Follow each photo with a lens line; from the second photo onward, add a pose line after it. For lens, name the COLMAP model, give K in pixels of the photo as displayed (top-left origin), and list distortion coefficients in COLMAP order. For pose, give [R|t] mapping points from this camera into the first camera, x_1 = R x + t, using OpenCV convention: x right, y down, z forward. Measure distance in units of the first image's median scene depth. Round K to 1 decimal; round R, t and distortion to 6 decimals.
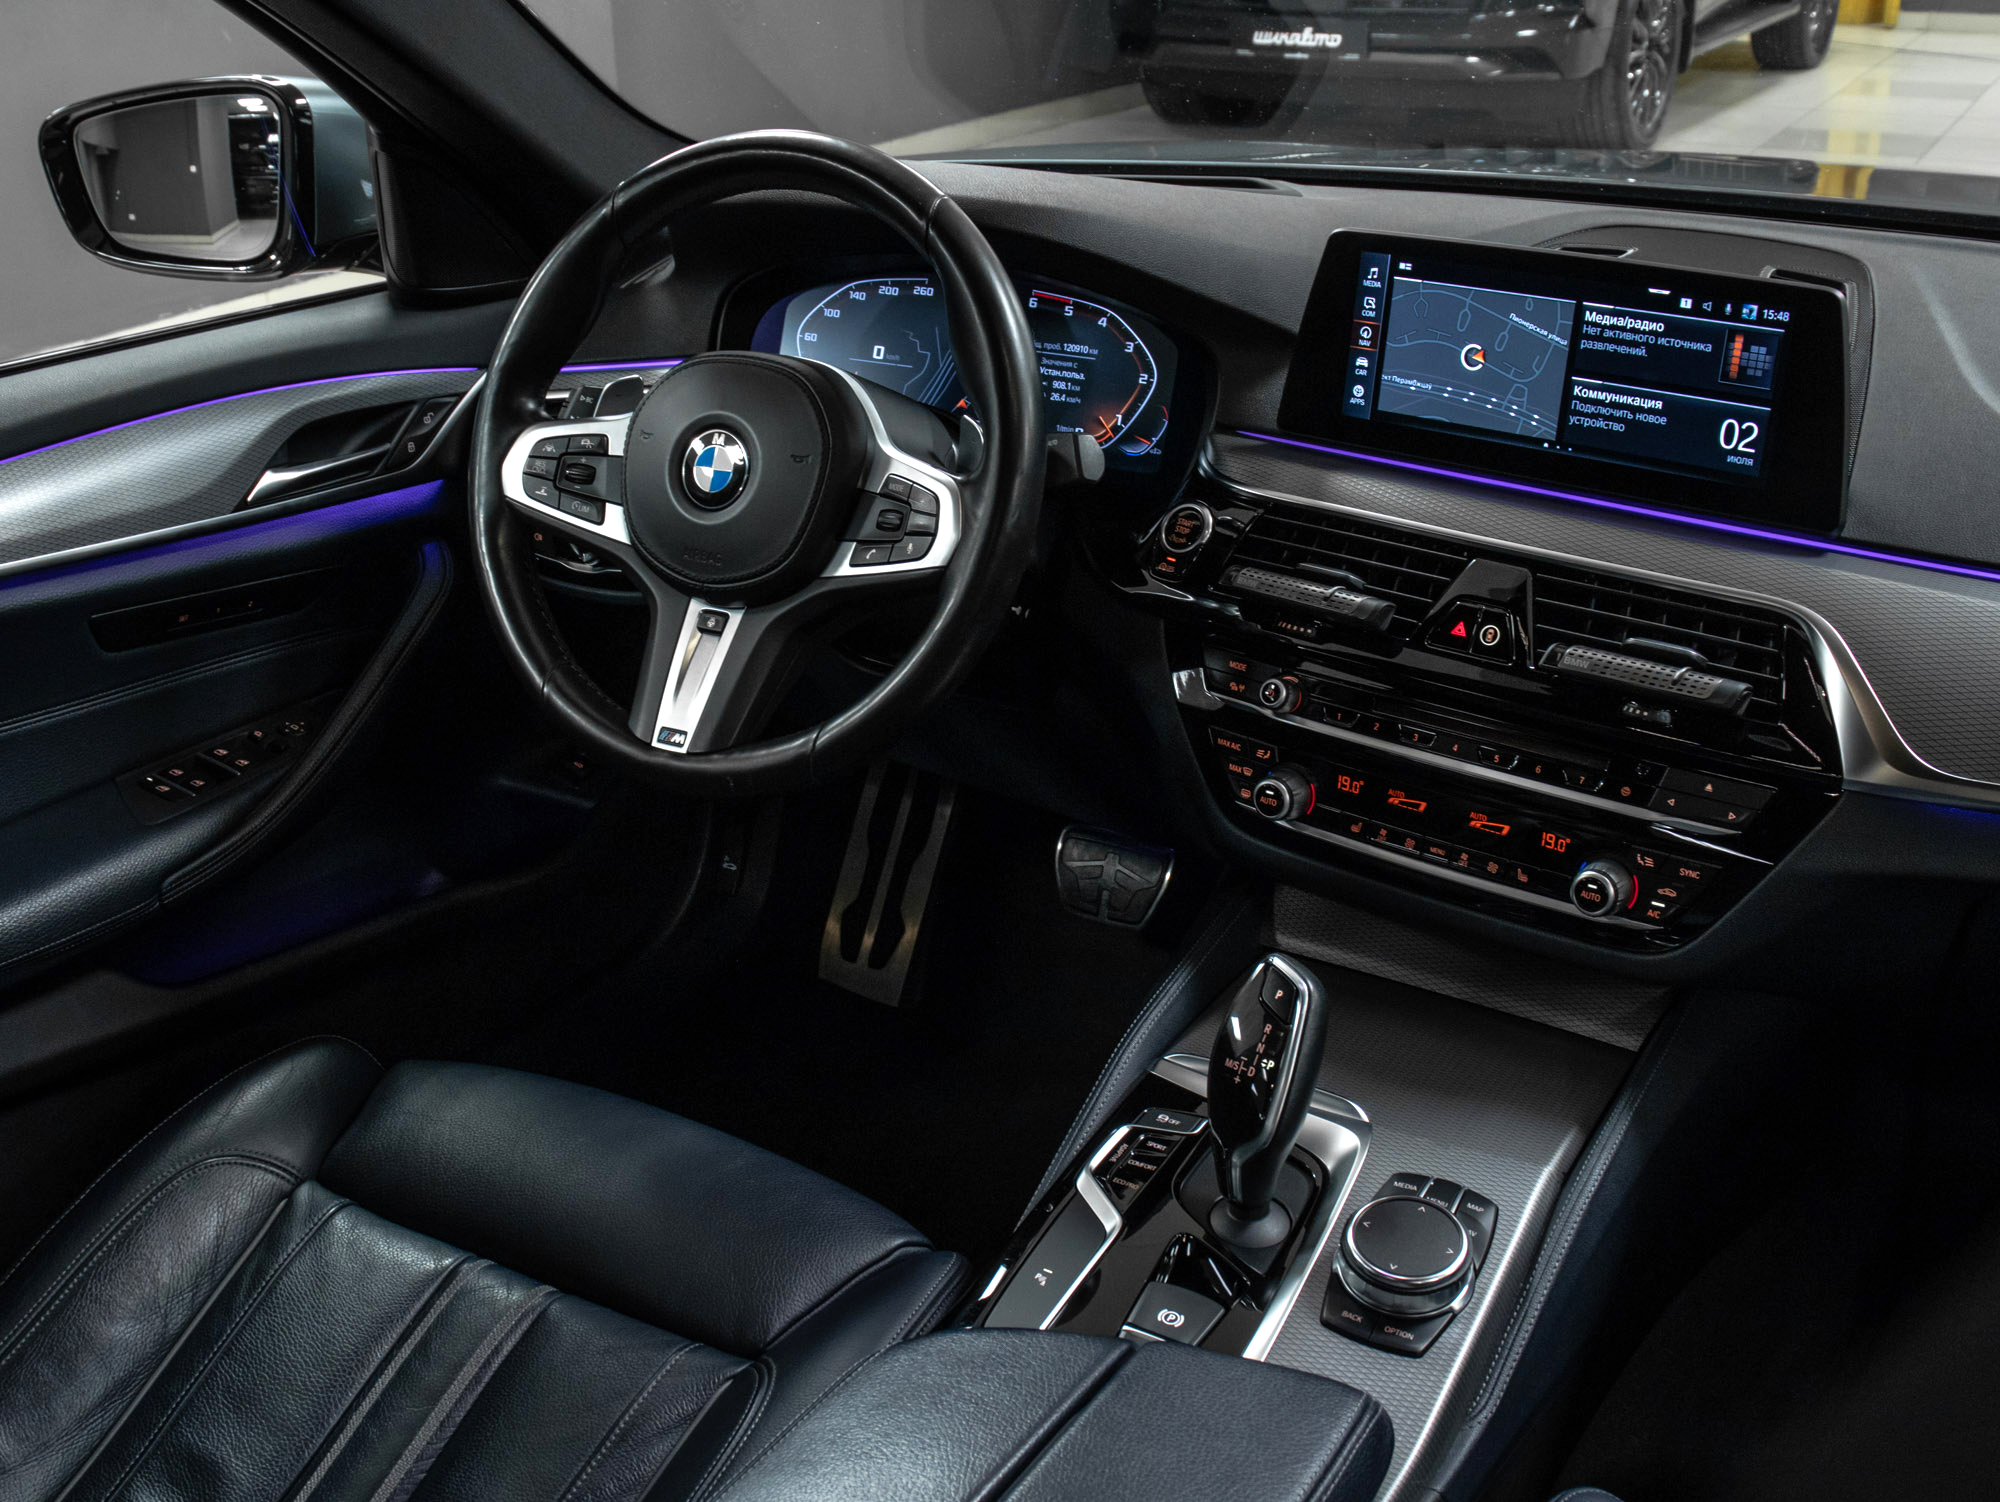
lens RADIAL K [[2125.6, 0, 925.6], [0, 2125.6, 775.2], [0, 0, 1]] dist [-0.183445, 0.208367]
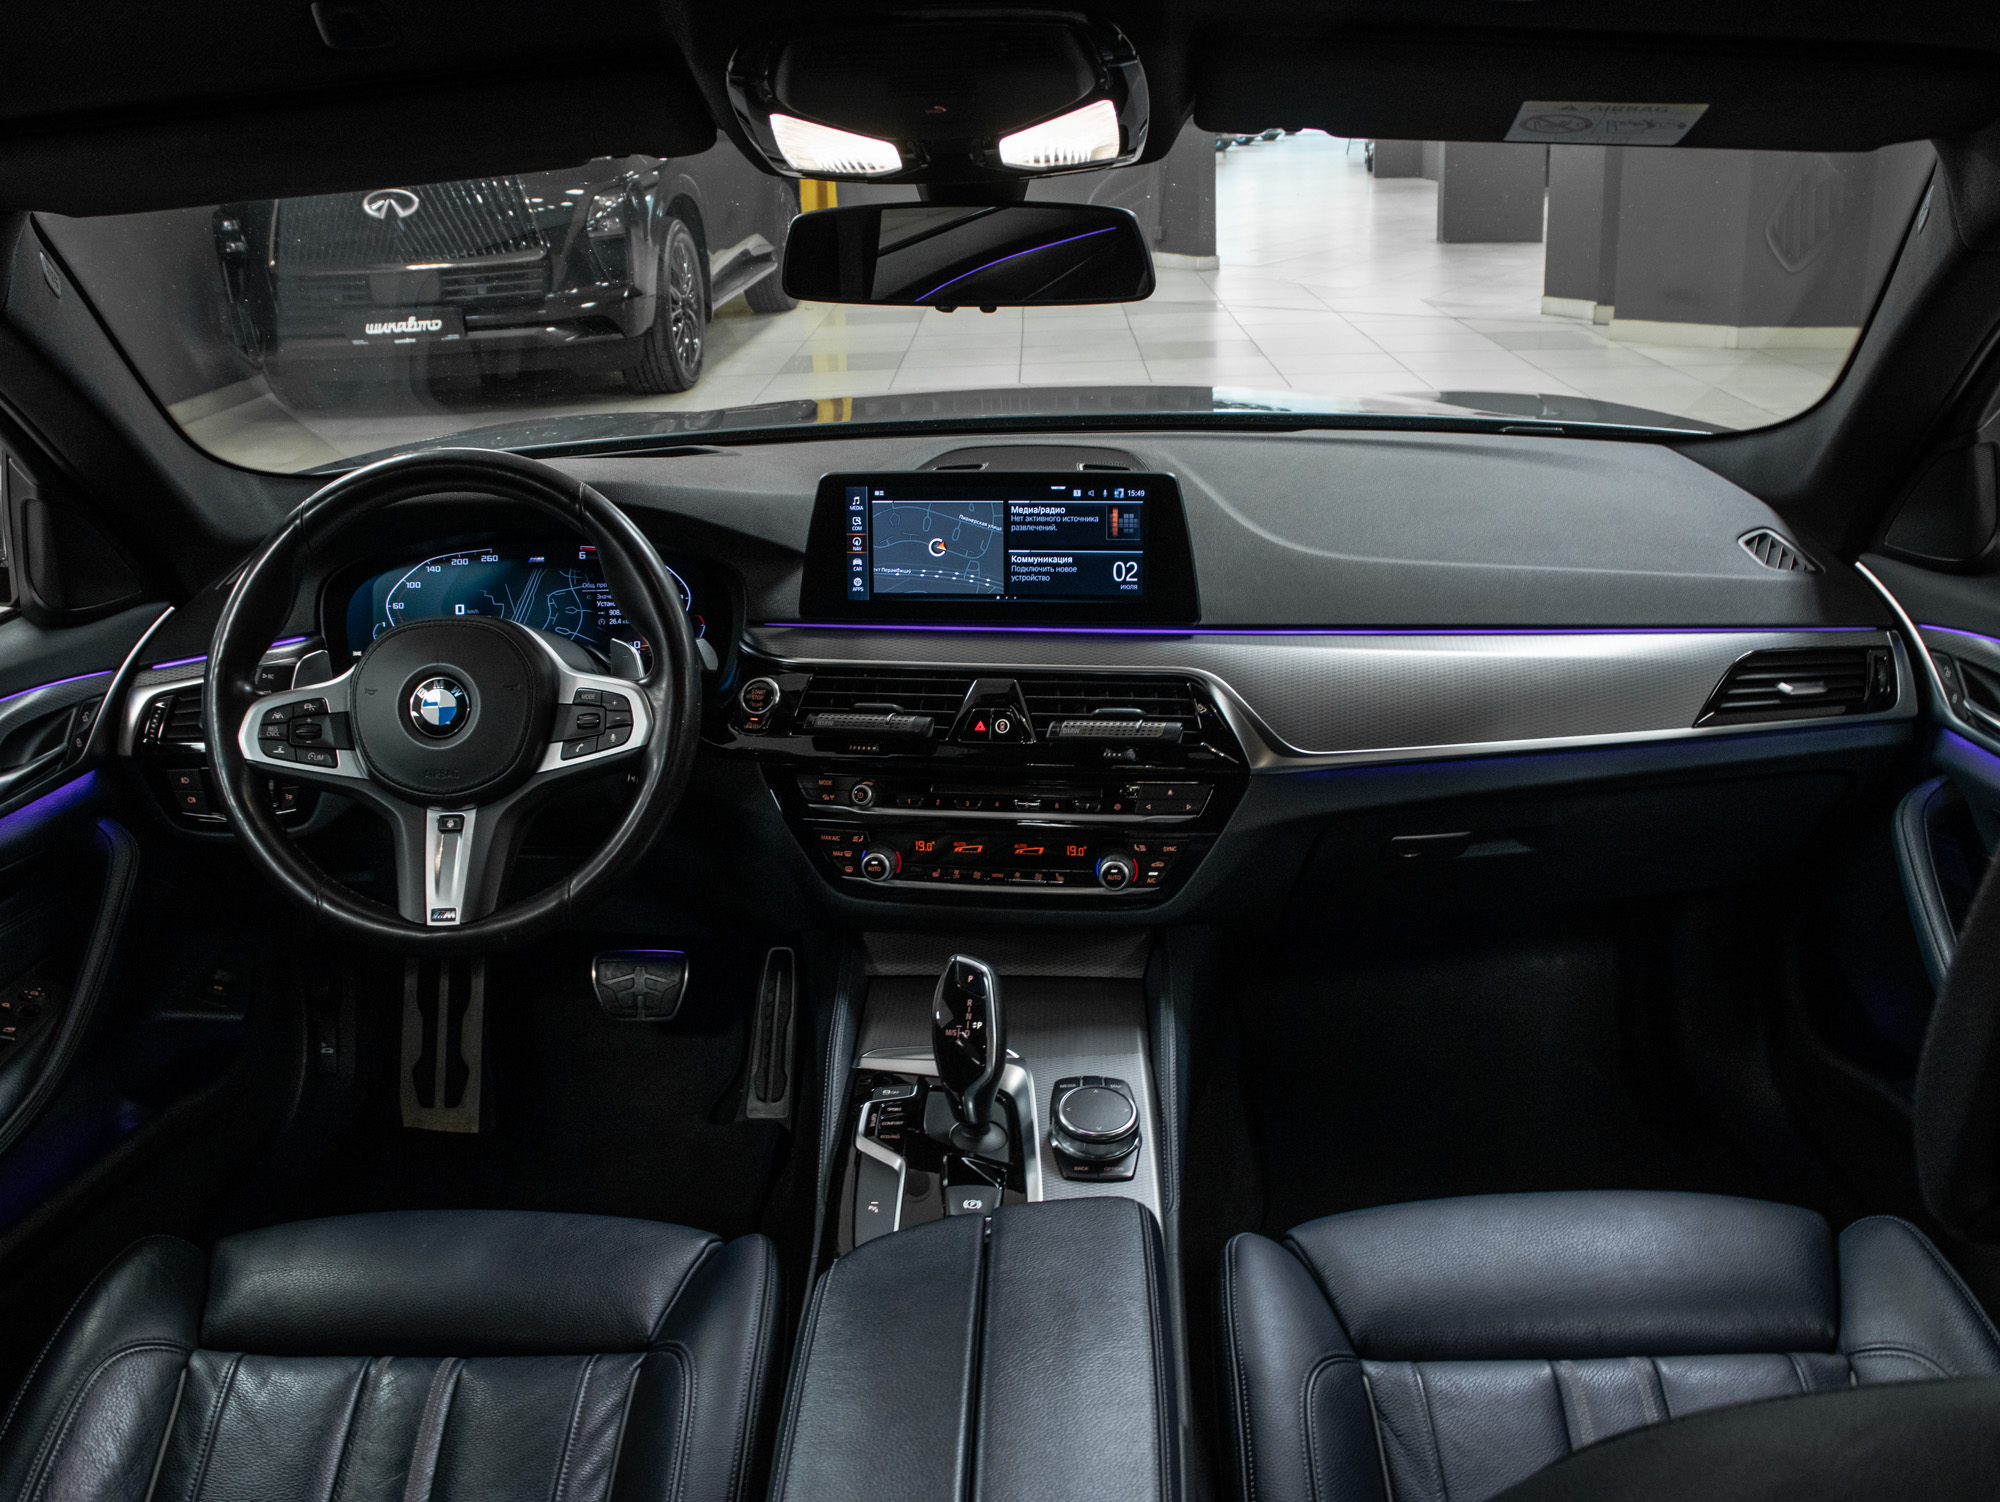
lens RADIAL K [[1819.7, 0, 1000.0], [0, 1819.7, 751.0], [0, 0, 1]] dist [-0.156142, 0.007461]
pose [[0.866463, -0.173716, 0.468044, -0.320126], [0.218515, 0.974899, -0.042688, 0.005335], [-0.448881, 0.139262, 0.882673, -0.134163]]
